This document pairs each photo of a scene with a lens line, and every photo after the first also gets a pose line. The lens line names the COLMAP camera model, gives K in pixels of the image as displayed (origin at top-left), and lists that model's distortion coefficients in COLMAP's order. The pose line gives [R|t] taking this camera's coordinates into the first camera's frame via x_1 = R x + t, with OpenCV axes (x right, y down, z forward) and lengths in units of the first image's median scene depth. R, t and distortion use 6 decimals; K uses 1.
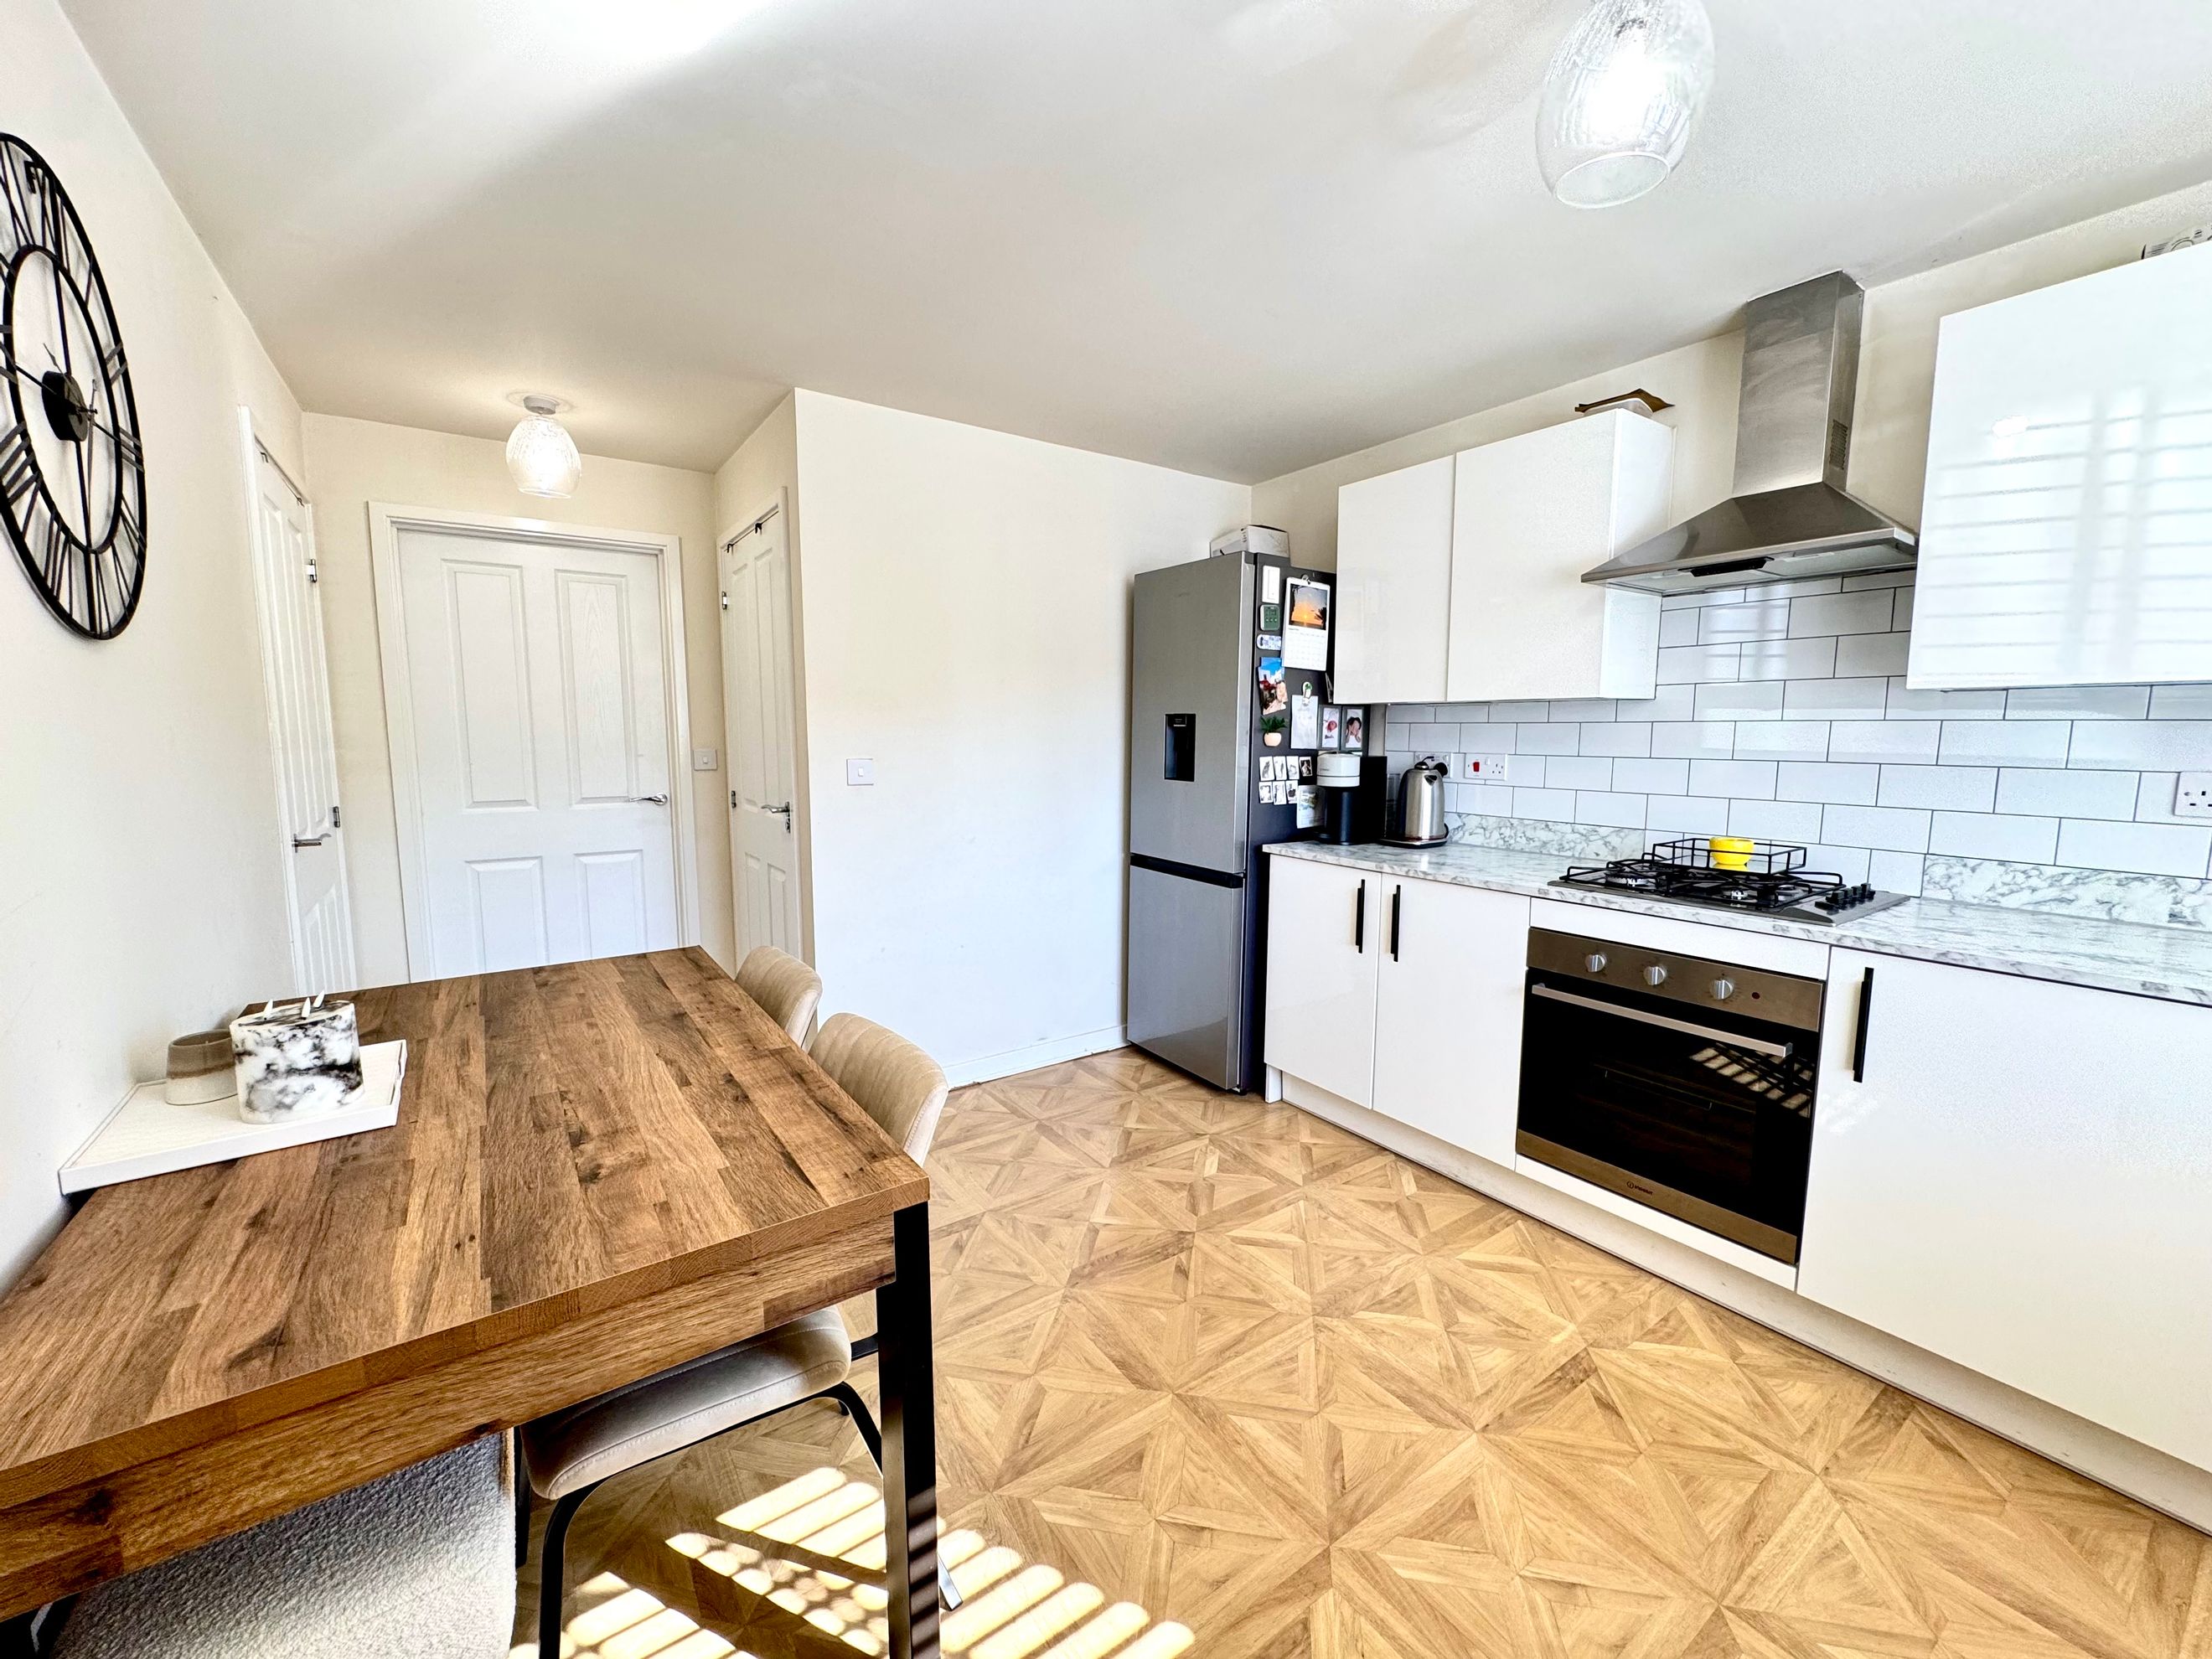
lens RADIAL K [[884.7, 0, 1107.9], [0, 884.7, 826.2], [0, 0, 1]] dist [-0.010104, -0.000168]
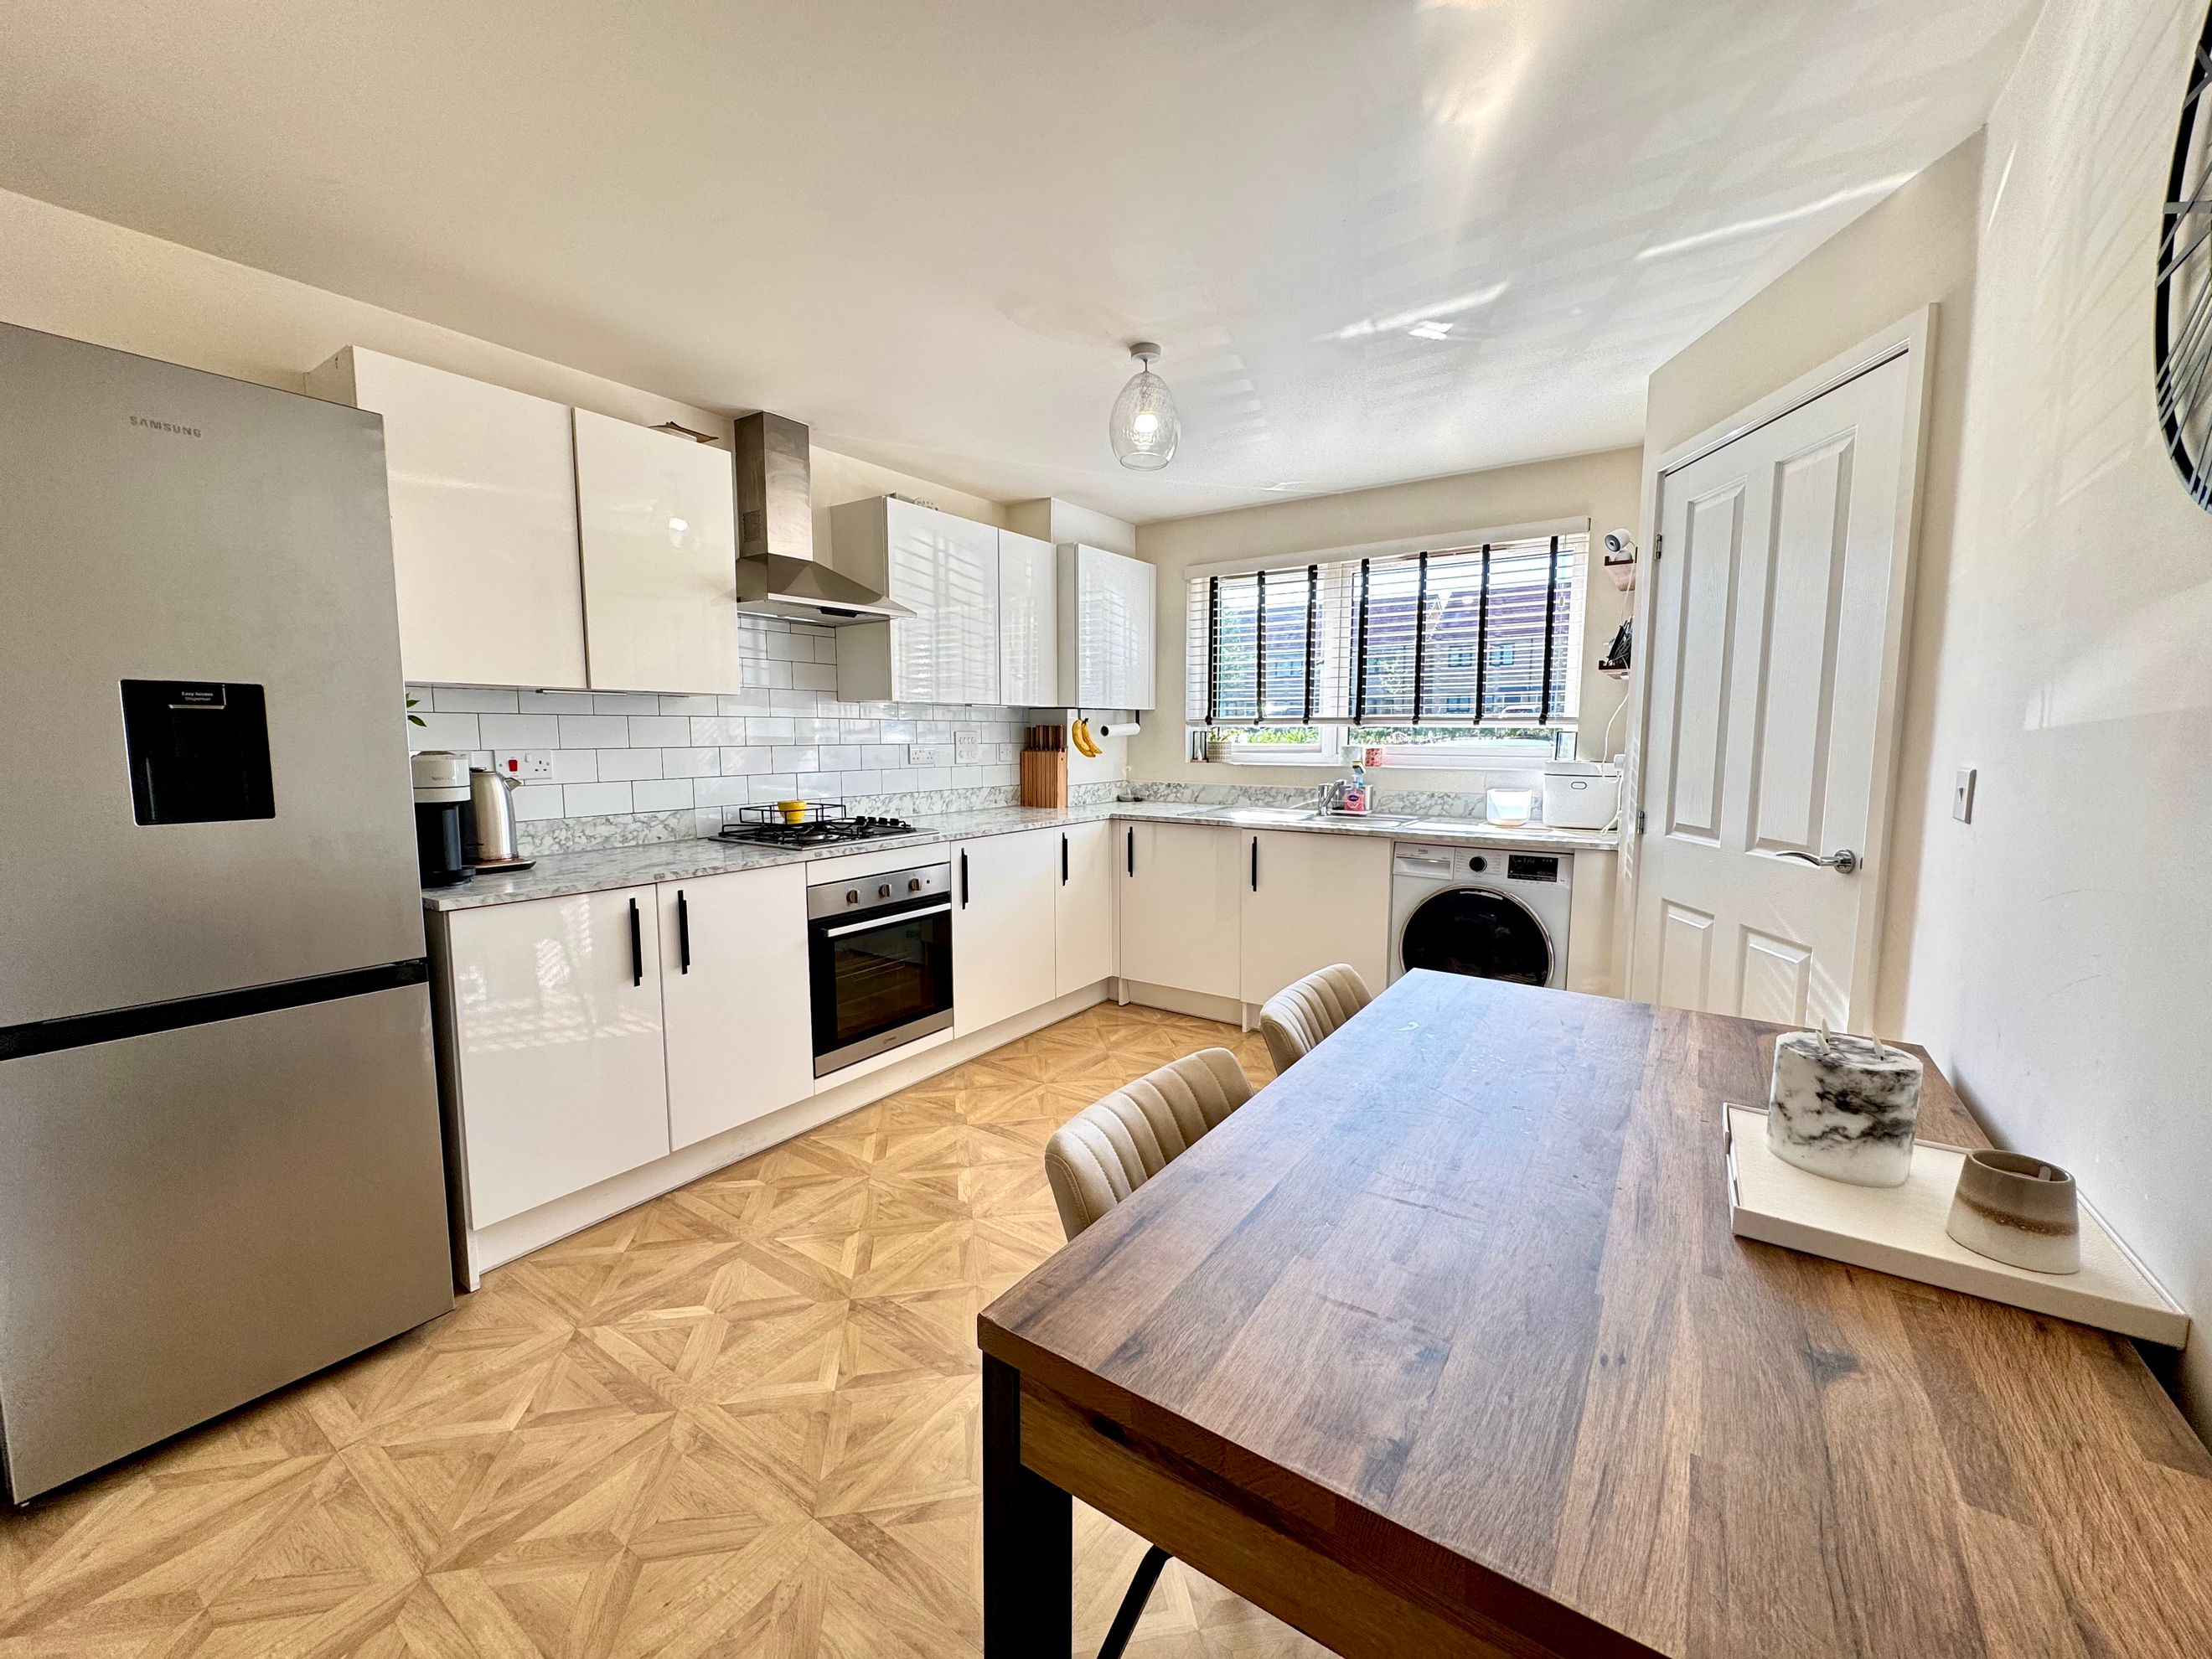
lens RADIAL K [[884.7, 0, 1106.2], [0, 884.7, 828.1], [0, 0, 1]] dist [-0.010104, -0.000168]
pose [[-0.353227, -0.103653, 0.929778, -0.689539], [0.104674, 0.983224, 0.149377, -0.090090], [-0.929664, 0.150088, -0.336451, 0.914149]]
